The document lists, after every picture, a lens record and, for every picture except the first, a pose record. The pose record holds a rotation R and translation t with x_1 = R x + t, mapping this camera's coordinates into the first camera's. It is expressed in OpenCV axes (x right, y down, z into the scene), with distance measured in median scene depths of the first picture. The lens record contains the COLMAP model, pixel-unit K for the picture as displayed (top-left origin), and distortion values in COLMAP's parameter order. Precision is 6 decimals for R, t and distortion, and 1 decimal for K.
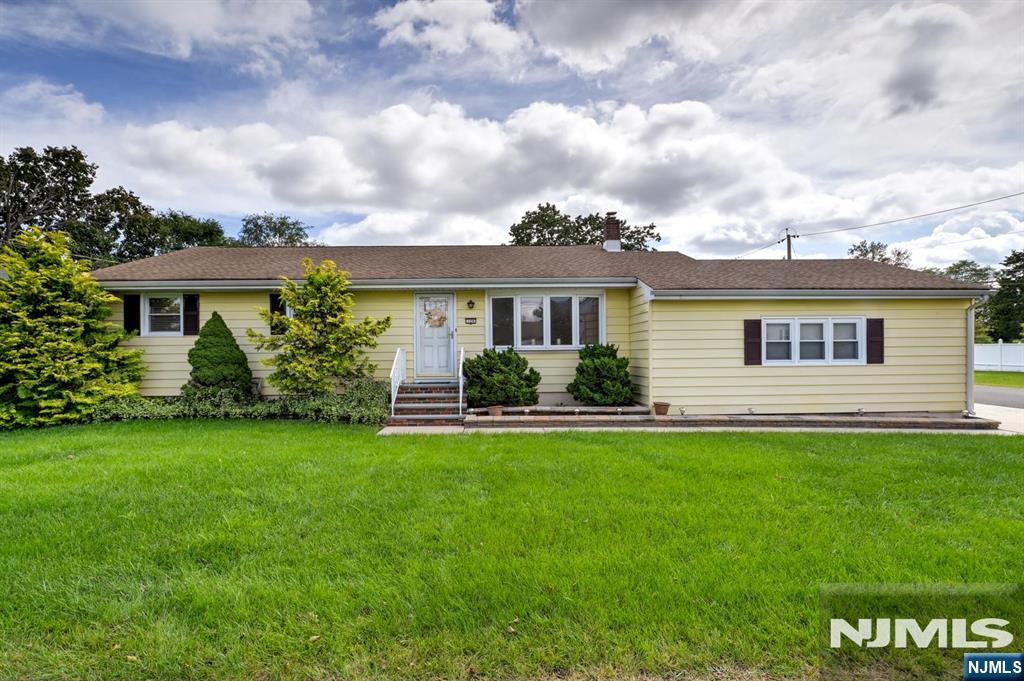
lens RADIAL K [[455.9, 0, 512.9], [0, 455.9, 343.5], [0, 0, 1]] dist [-0.000282, -0.000244]
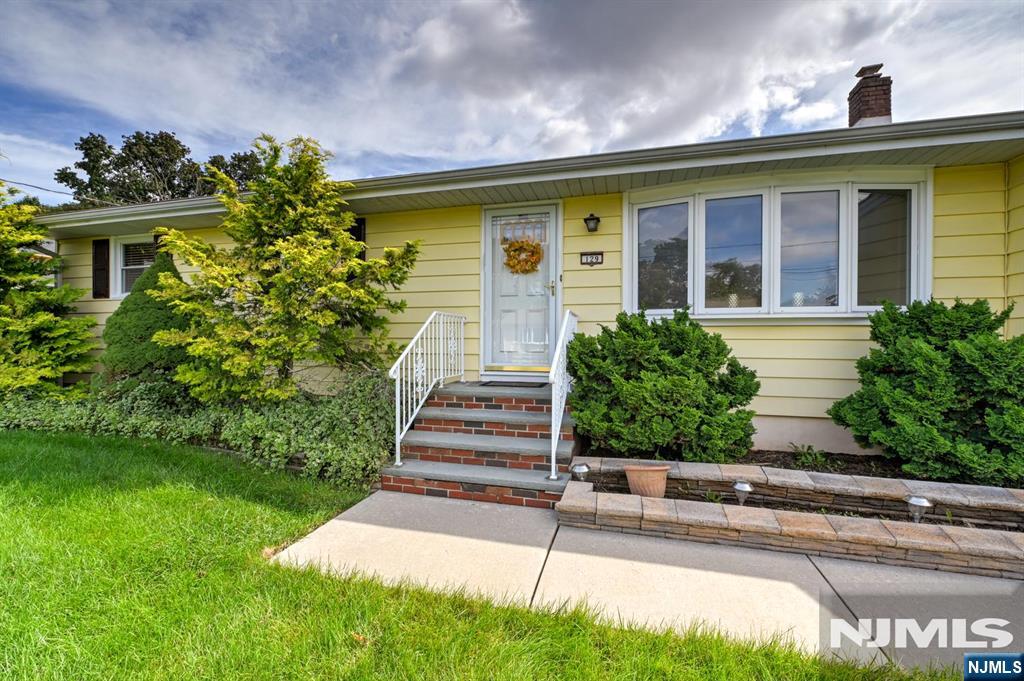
lens RADIAL K [[441.5, 0, 512.0], [0, 441.5, 340.5], [0, 0, 1]] dist [-0.001090, -0.000179]
pose [[0.952509, 0.013177, -0.304224, -0.031434], [-0.005778, 0.999666, 0.025208, 0.027224], [0.304454, -0.022253, 0.952267, 0.559809]]
